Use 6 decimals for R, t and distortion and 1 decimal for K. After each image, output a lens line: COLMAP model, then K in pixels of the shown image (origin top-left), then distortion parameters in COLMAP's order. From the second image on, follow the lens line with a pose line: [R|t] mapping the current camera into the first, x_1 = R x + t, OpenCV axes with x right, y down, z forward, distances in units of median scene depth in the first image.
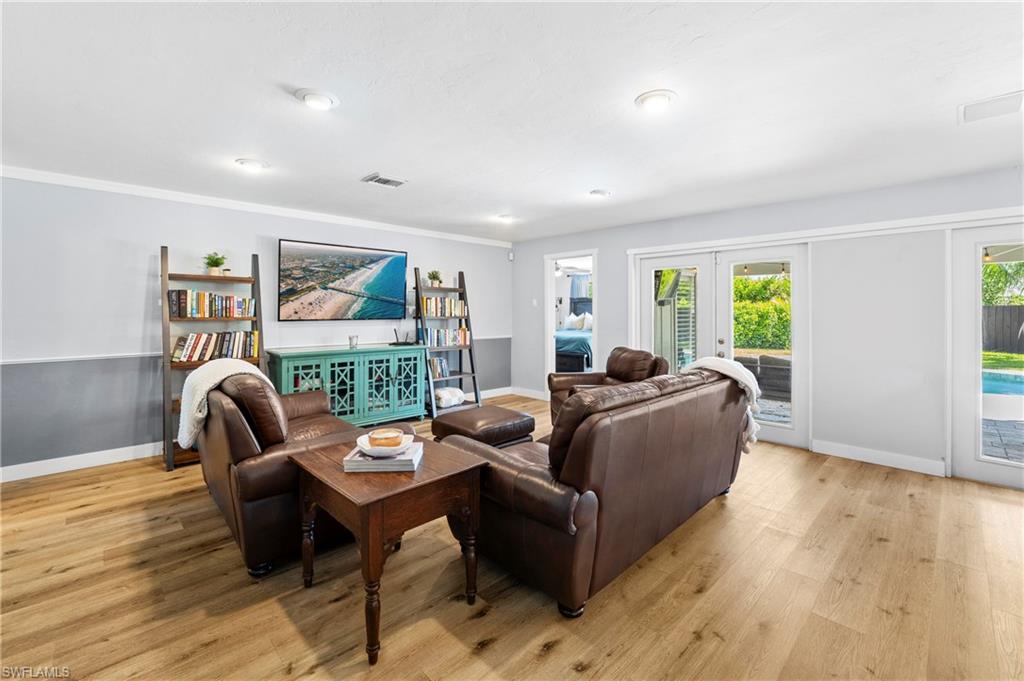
lens RADIAL K [[431.4, 0, 509.5], [0, 431.4, 311.1], [0, 0, 1]] dist [-0.007905, 0.000085]
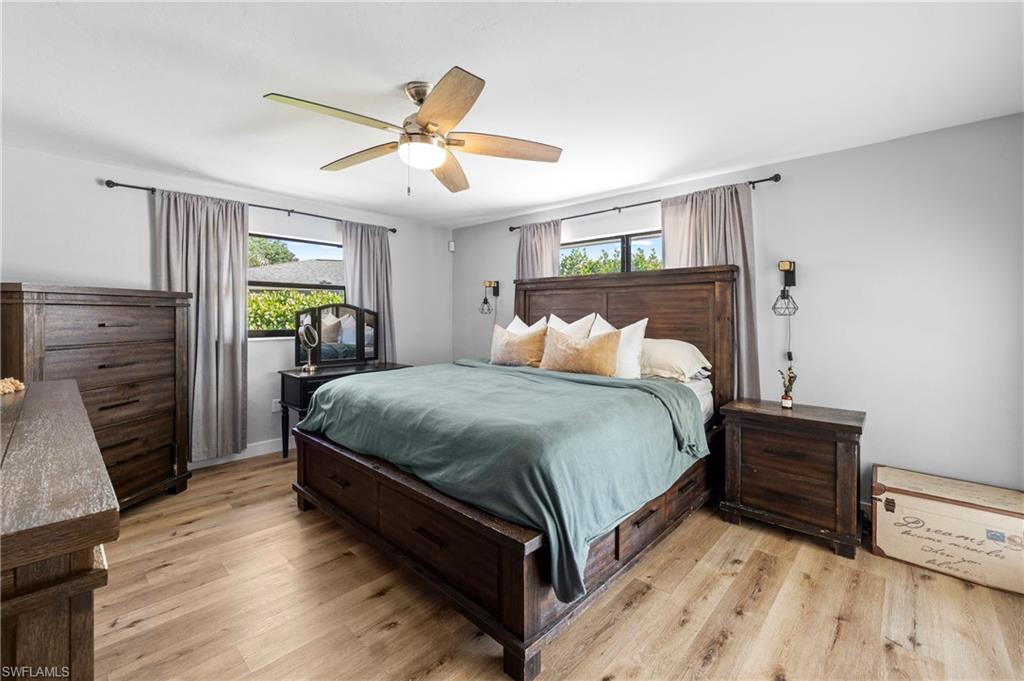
lens RADIAL K [[431.4, 0, 509.5], [0, 431.4, 311.1], [0, 0, 1]] dist [-0.007905, 0.000085]
pose [[0.998793, -0.005980, 0.048753, 0.115355], [0.006343, 0.999953, -0.007301, 0.002006], [-0.048707, 0.007602, 0.998784, 0.590409]]
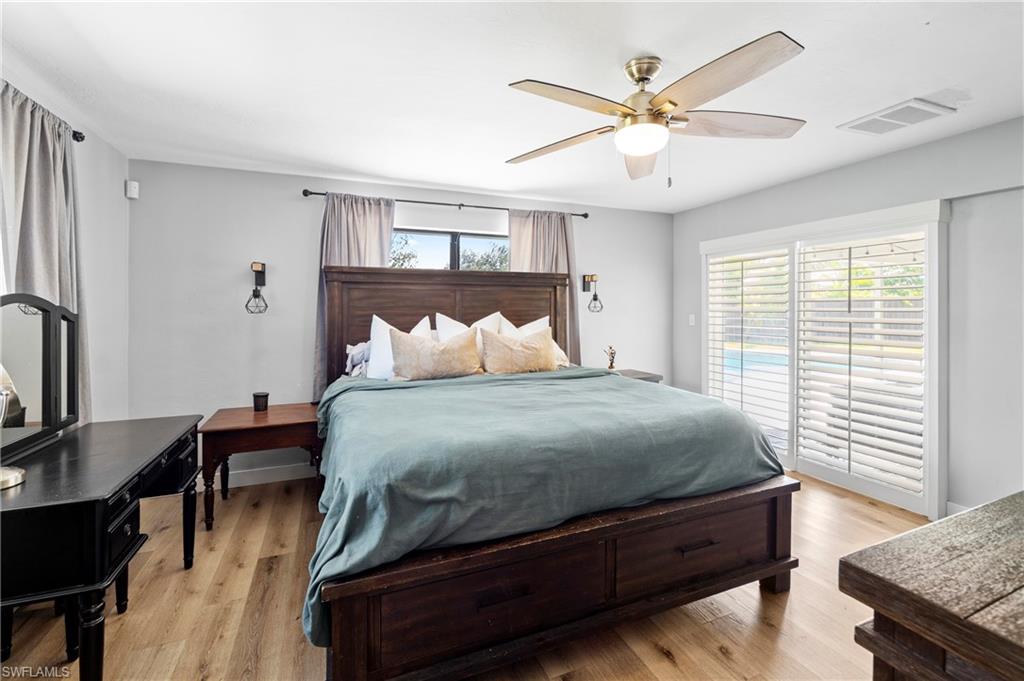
lens RADIAL K [[445.4, 0, 513.1], [0, 445.4, 298.1], [0, 0, 1]] dist [-0.000916, -0.000051]
pose [[0.363060, 0.004105, 0.931757, -0.101651], [0.001643, 0.999986, -0.005046, -0.006844], [-0.931764, 0.003363, 0.363048, 0.770311]]
